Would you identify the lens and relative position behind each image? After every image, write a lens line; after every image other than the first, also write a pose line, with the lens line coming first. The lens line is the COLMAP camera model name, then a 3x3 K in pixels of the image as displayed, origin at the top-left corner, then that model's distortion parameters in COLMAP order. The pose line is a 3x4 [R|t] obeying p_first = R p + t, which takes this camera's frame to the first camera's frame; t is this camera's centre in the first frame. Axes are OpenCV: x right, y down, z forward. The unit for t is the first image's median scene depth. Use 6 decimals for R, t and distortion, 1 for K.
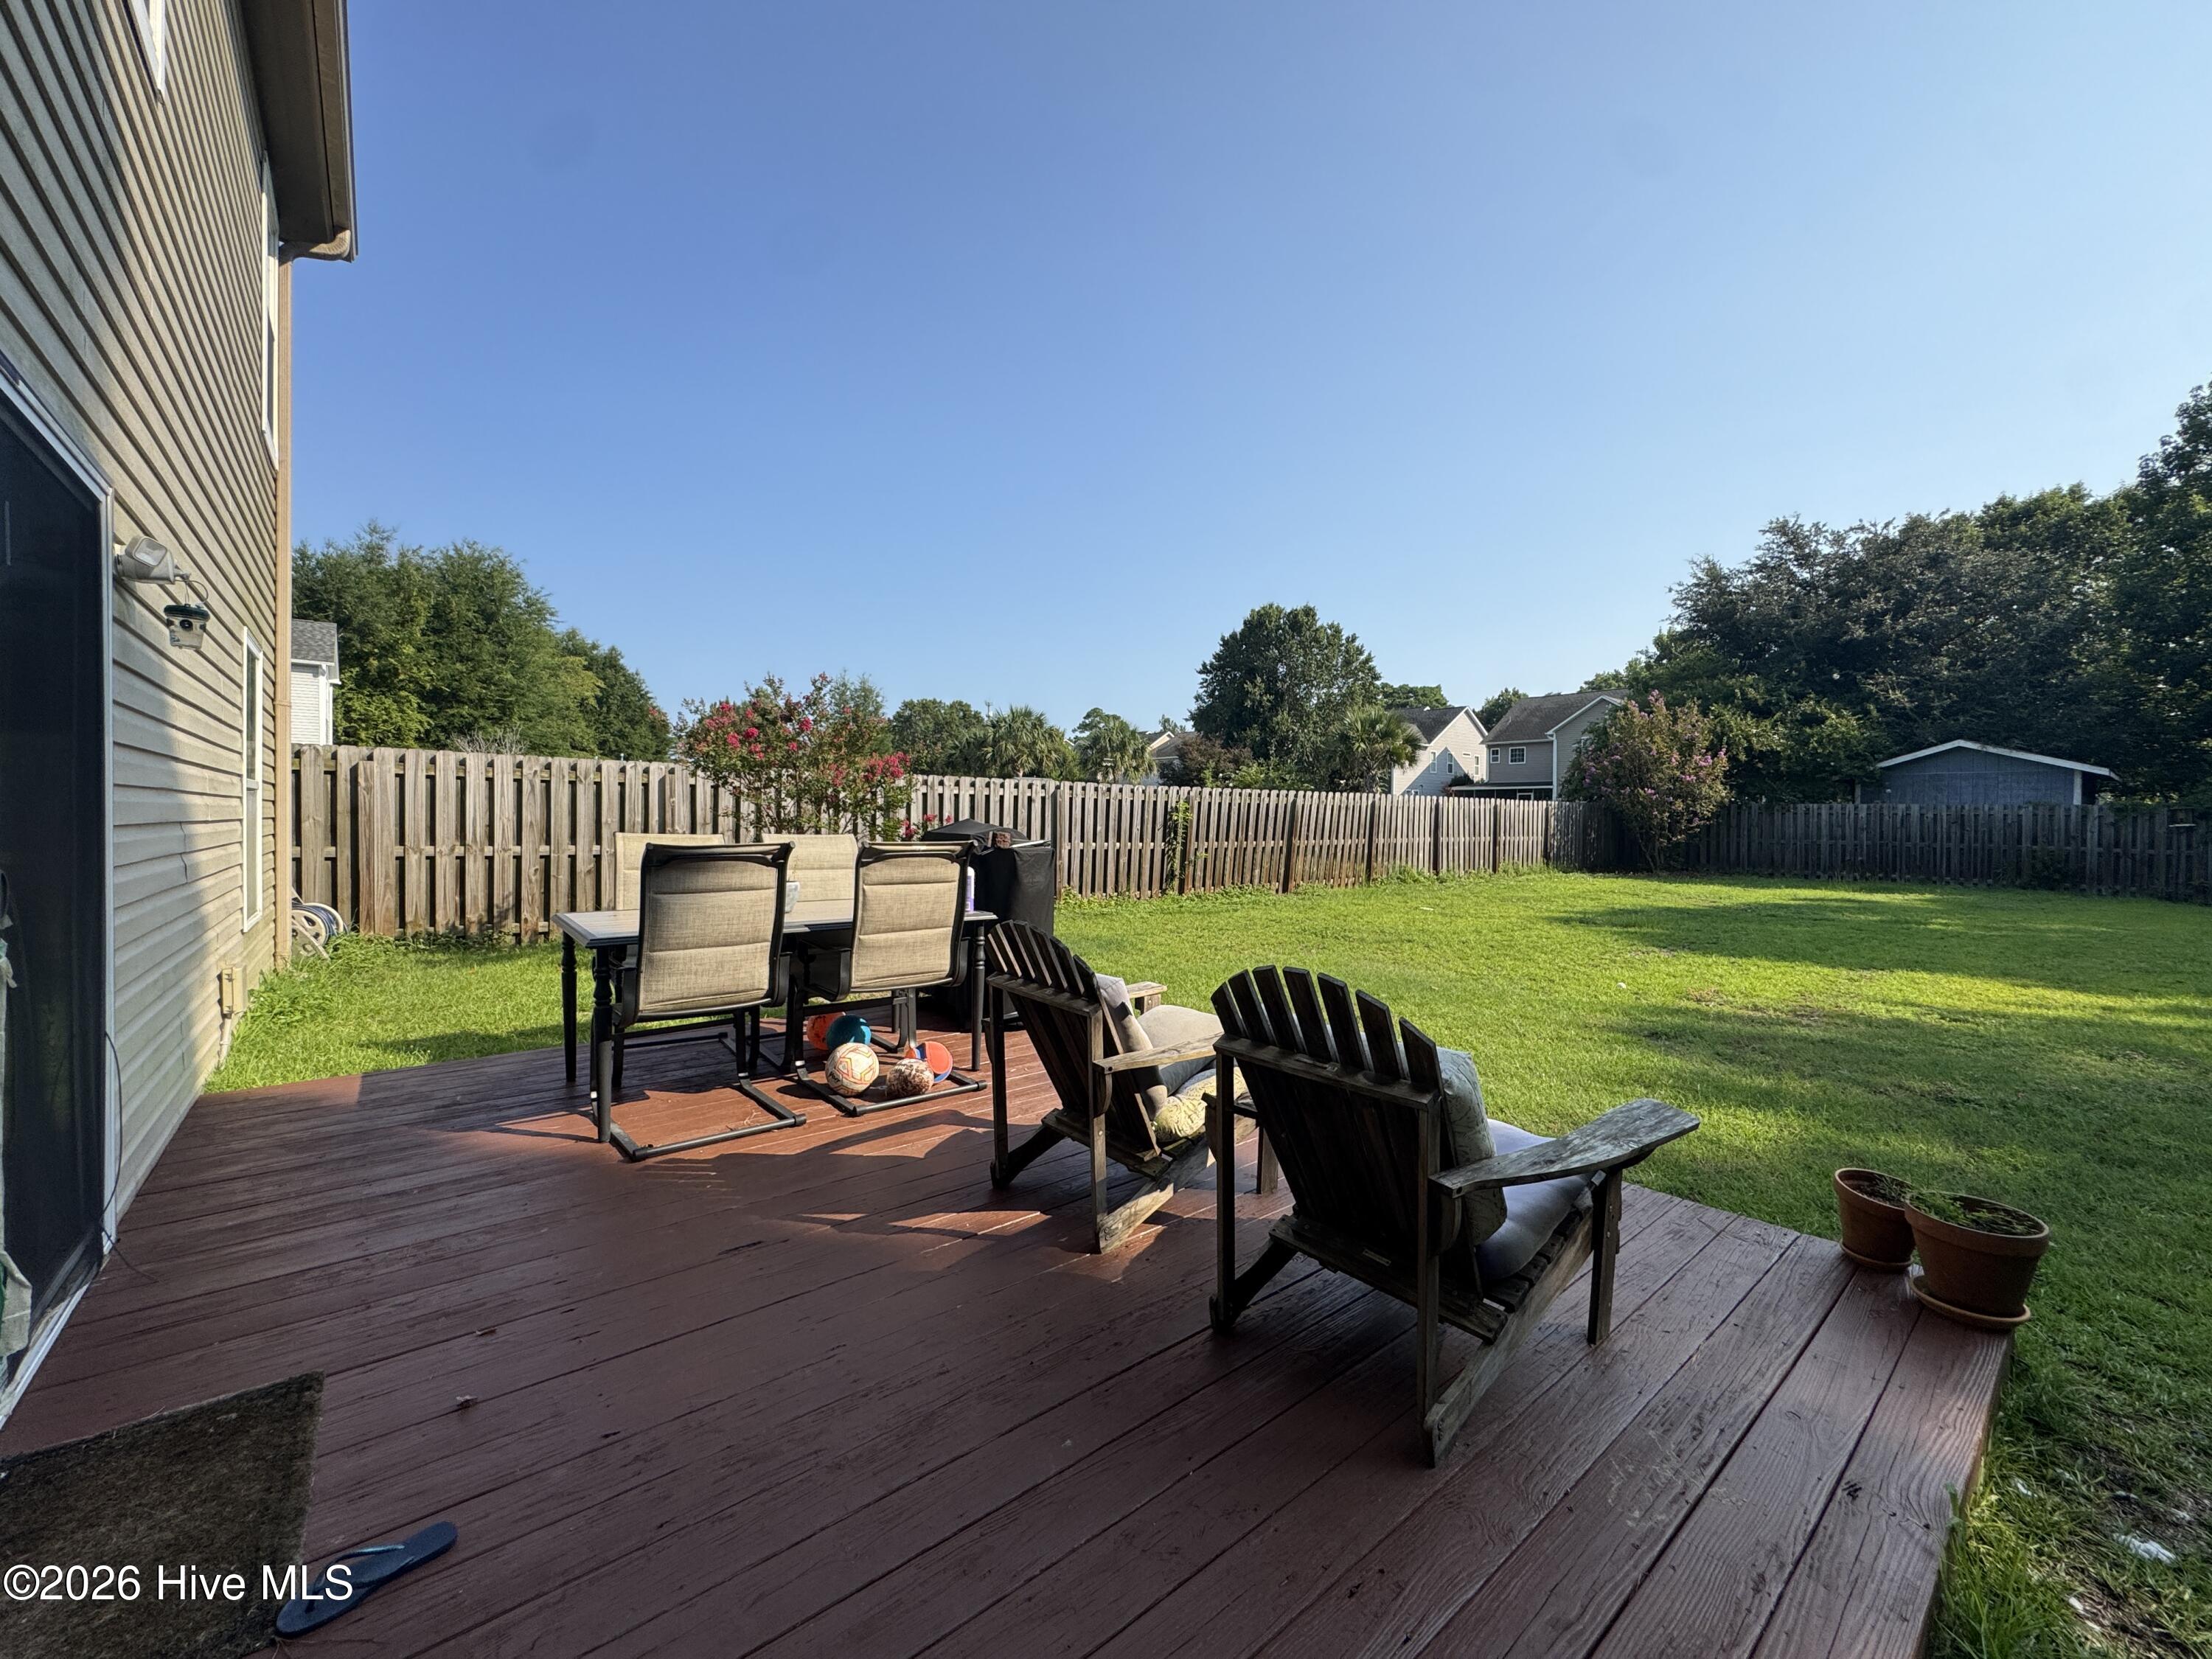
lens RADIAL K [[883.4, 0, 1117.5], [0, 883.4, 829.6], [0, 0, 1]] dist [-0.002130, 0.000133]
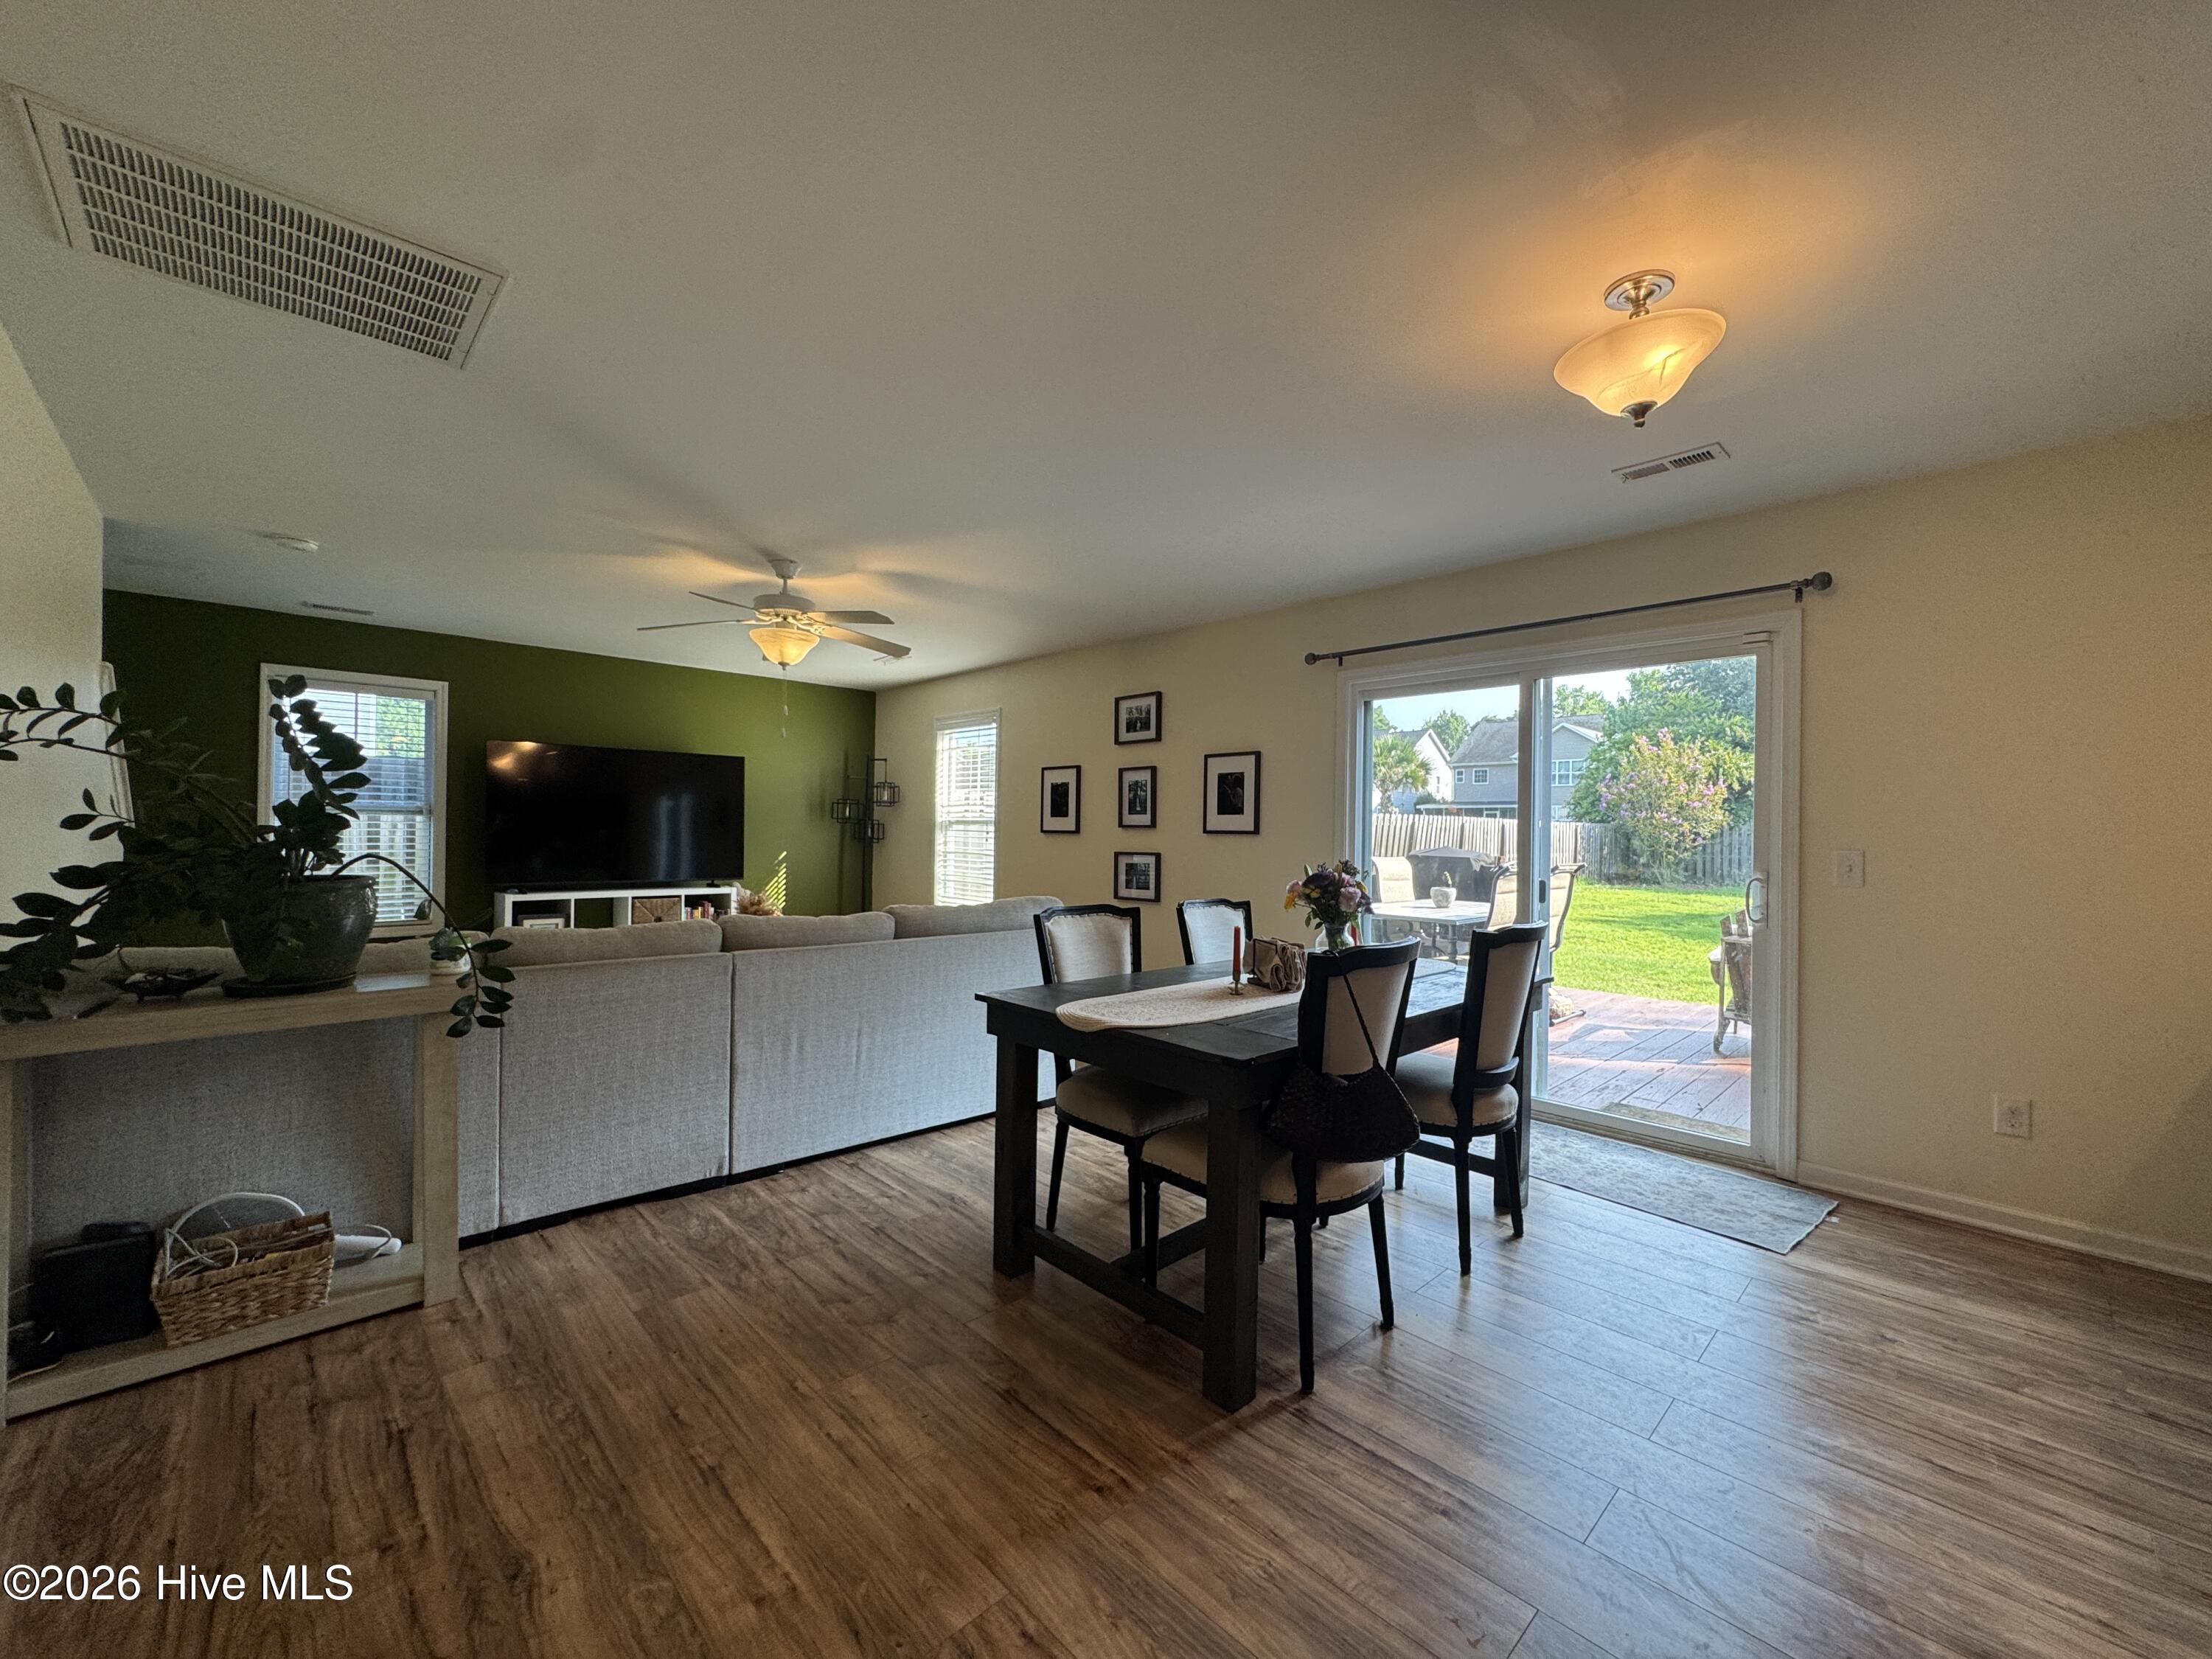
lens RADIAL K [[883.4, 0, 1105.3], [0, 883.4, 826.0], [0, 0, 1]] dist [-0.002130, 0.000133]
pose [[0.997717, 0.006649, 0.067210, -0.198447], [-0.005395, 0.999808, -0.018825, -0.002513], [-0.067322, 0.018419, 0.997561, -0.110301]]
